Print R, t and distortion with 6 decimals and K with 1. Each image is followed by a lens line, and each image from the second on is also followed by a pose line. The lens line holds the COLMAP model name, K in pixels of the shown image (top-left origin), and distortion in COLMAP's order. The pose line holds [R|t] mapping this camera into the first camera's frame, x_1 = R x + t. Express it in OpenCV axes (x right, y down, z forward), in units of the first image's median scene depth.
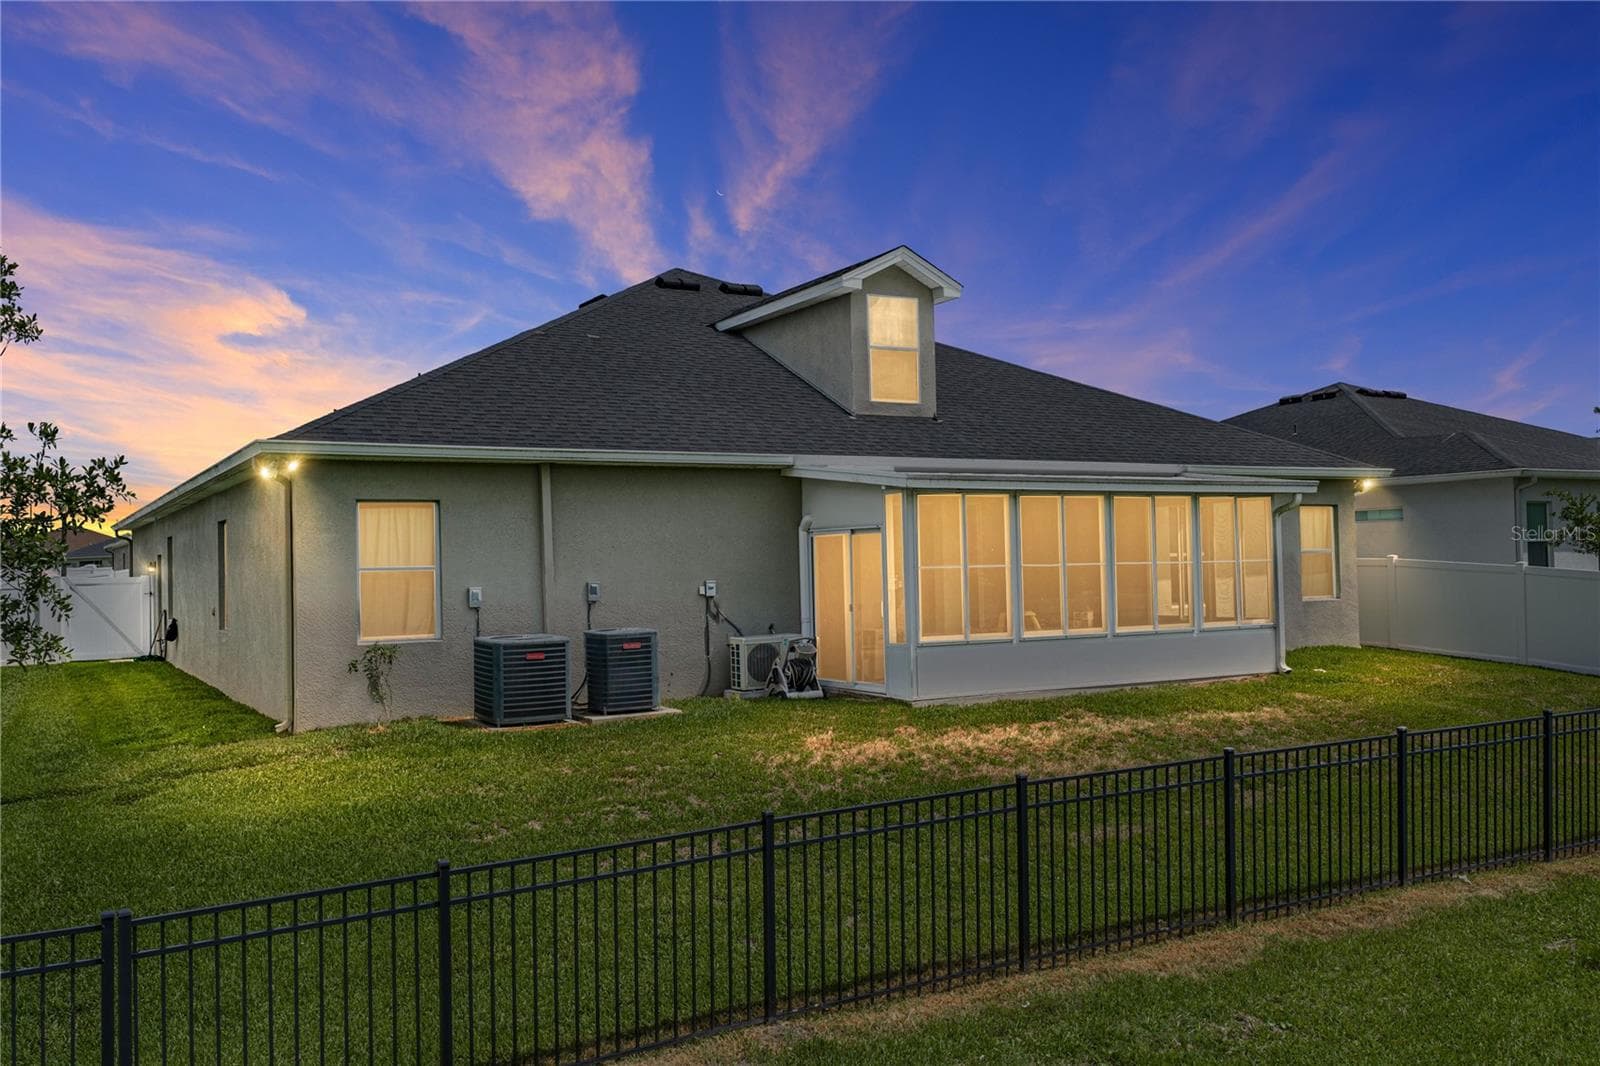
lens RADIAL K [[1341.8, 0, 795.7], [0, 1341.8, 543.3], [0, 0, 1]] dist [0.036448, -0.015924]
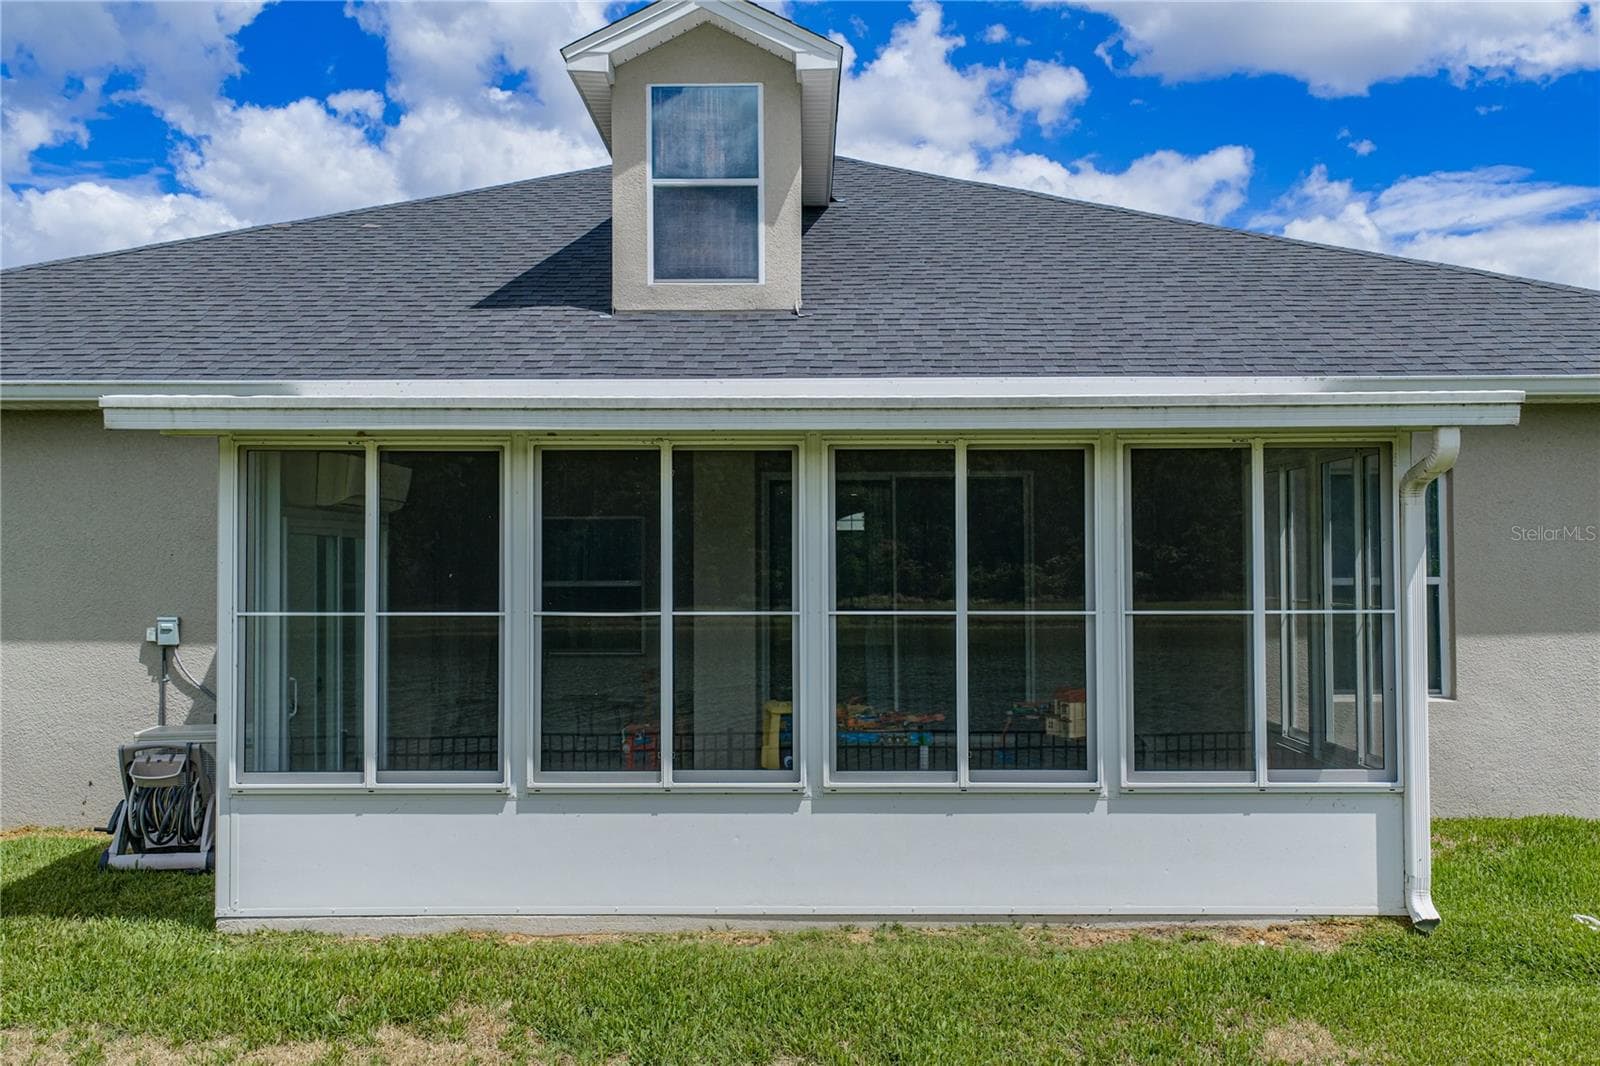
lens RADIAL K [[1326.5, 0, 803.8], [0, 1326.5, 534.4], [0, 0, 1]] dist [0.005014, -0.001733]
pose [[0.868684, 0.008920, -0.495286, 0.452489], [-0.007203, 0.999960, 0.005376, -0.011113], [0.495314, -0.001103, 0.868713, 0.694441]]
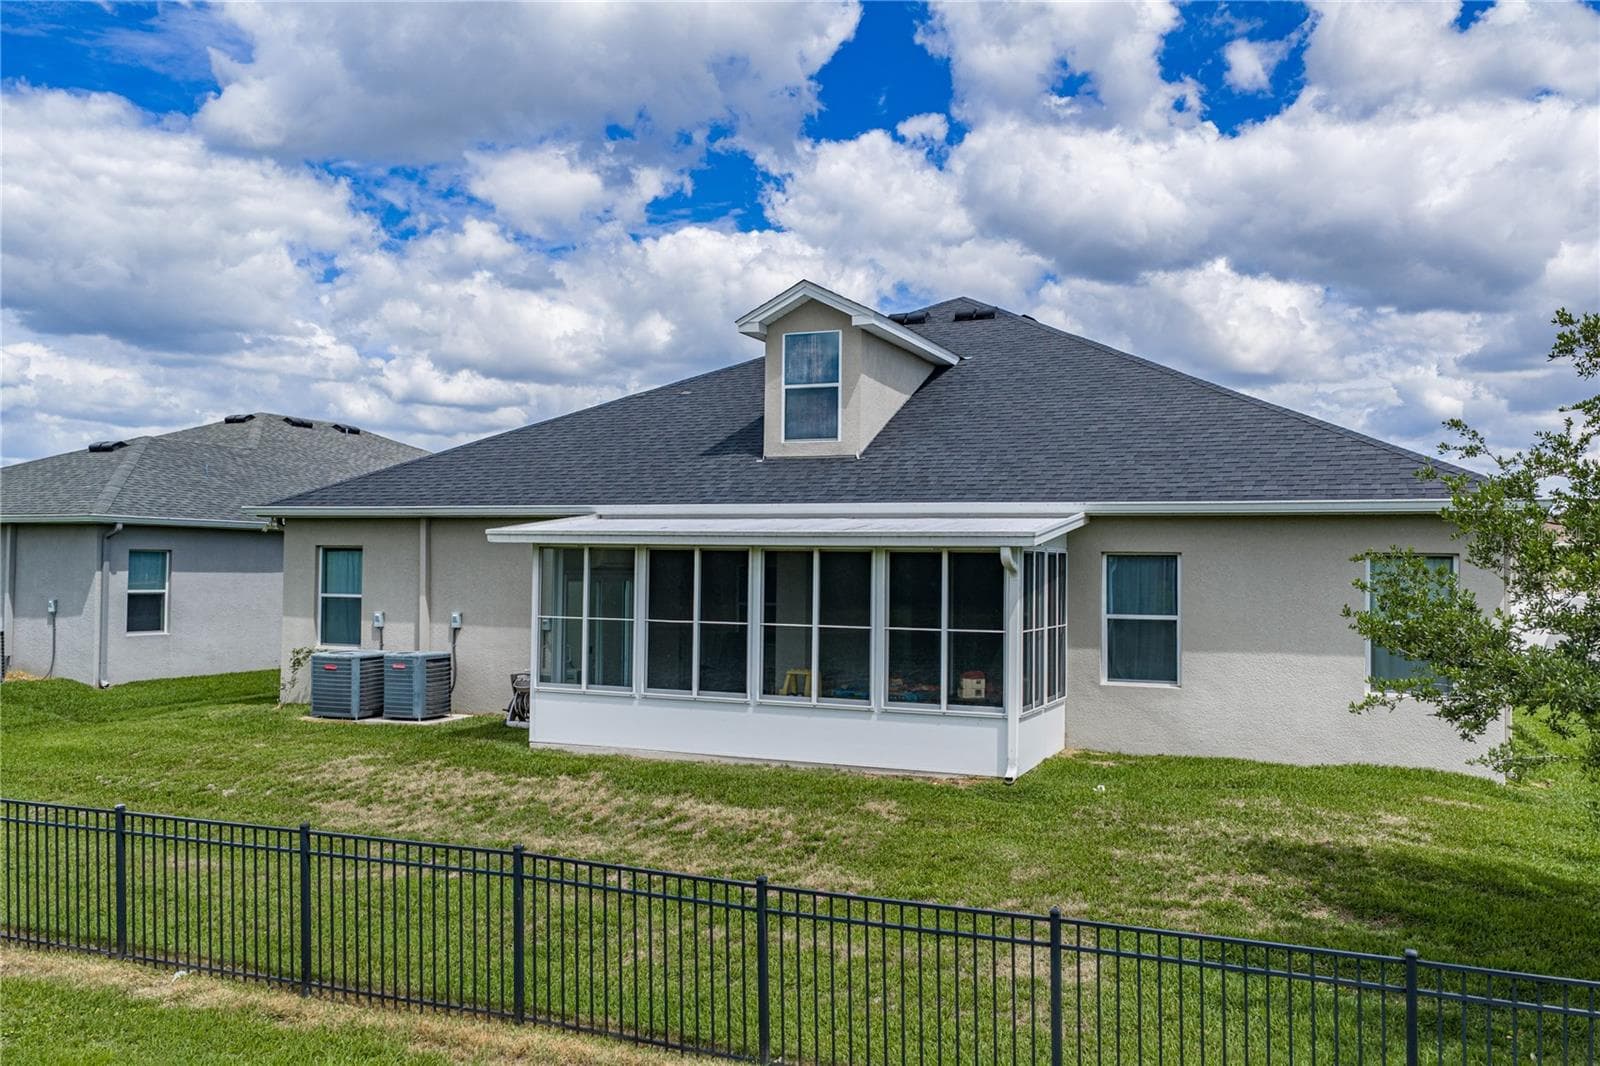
lens RADIAL K [[1341.8, 0, 795.7], [0, 1341.8, 543.3], [0, 0, 1]] dist [0.036448, -0.015924]
pose [[0.603107, 0.016120, -0.797497, 1.028103], [-0.012139, 0.999865, 0.011030, -0.052336], [0.797568, 0.003029, 0.603222, 0.506376]]
